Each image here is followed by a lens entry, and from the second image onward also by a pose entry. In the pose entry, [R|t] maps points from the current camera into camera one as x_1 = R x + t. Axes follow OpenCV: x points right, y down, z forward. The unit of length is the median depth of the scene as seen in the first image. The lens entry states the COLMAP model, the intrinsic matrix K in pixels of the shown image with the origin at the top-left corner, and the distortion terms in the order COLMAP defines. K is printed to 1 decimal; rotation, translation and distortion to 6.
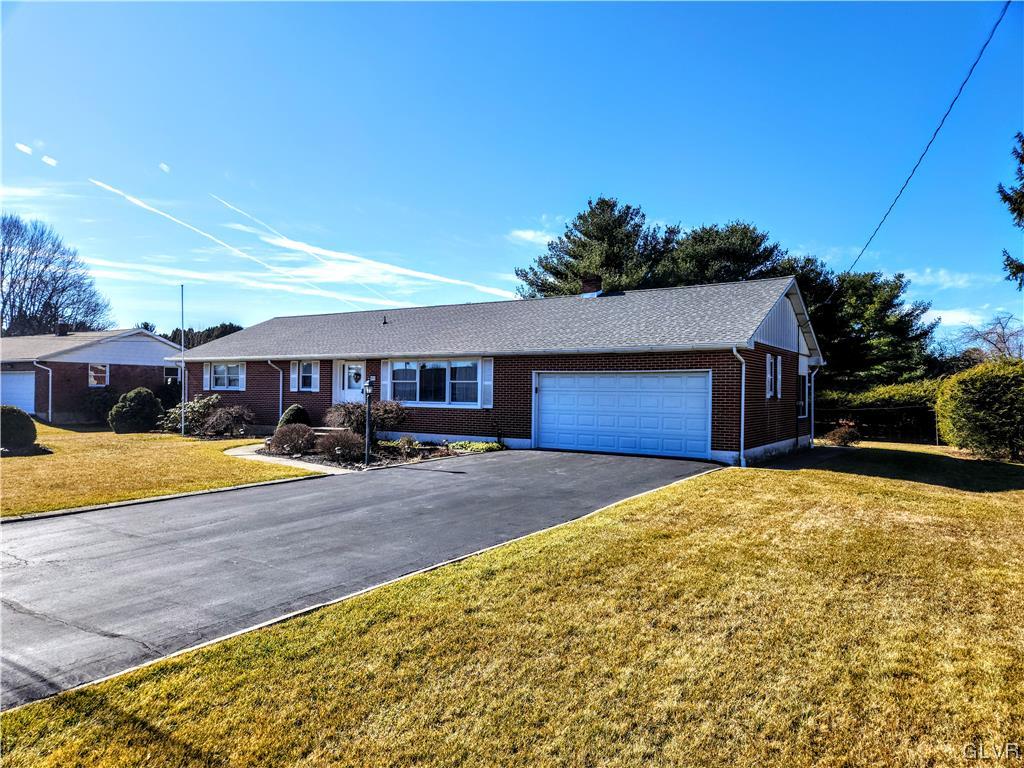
lens RADIAL K [[698.9, 0, 515.7], [0, 698.9, 384.5], [0, 0, 1]] dist [0.034360, 0.001334]
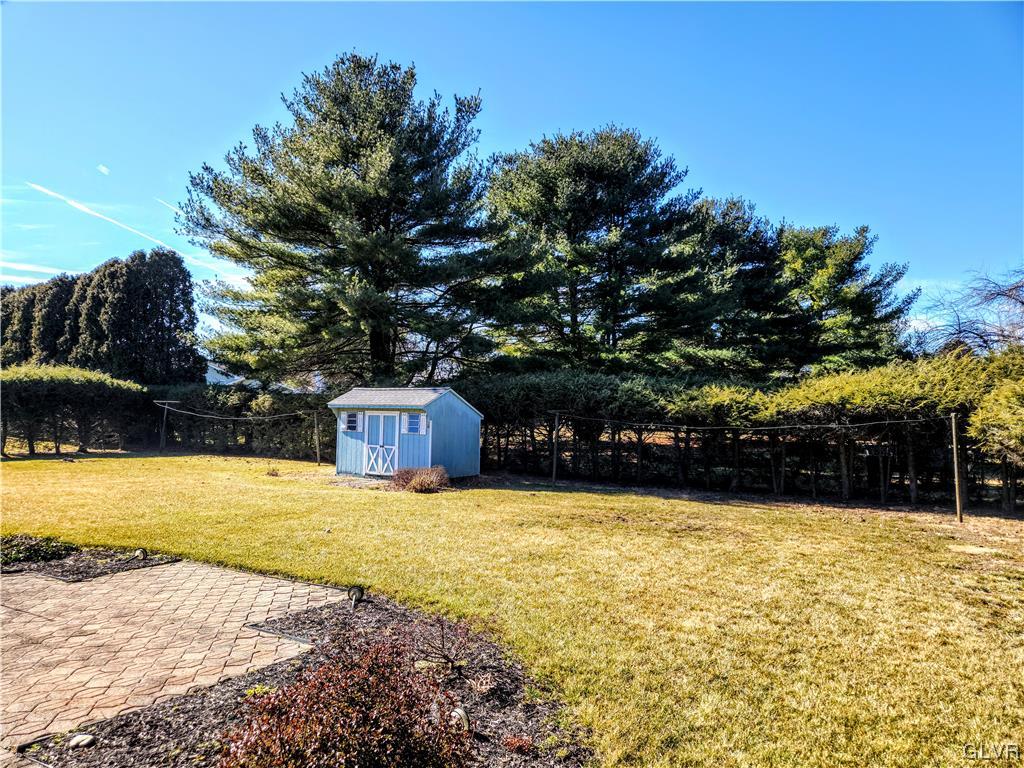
lens RADIAL K [[698.9, 0, 504.7], [0, 698.9, 390.4], [0, 0, 1]] dist [0.034360, 0.001334]
pose [[0.999605, -0.009323, 0.026513, 0.165659], [0.009436, 0.999947, -0.004151, 0.006700], [-0.026473, 0.004400, 0.999640, 0.305068]]
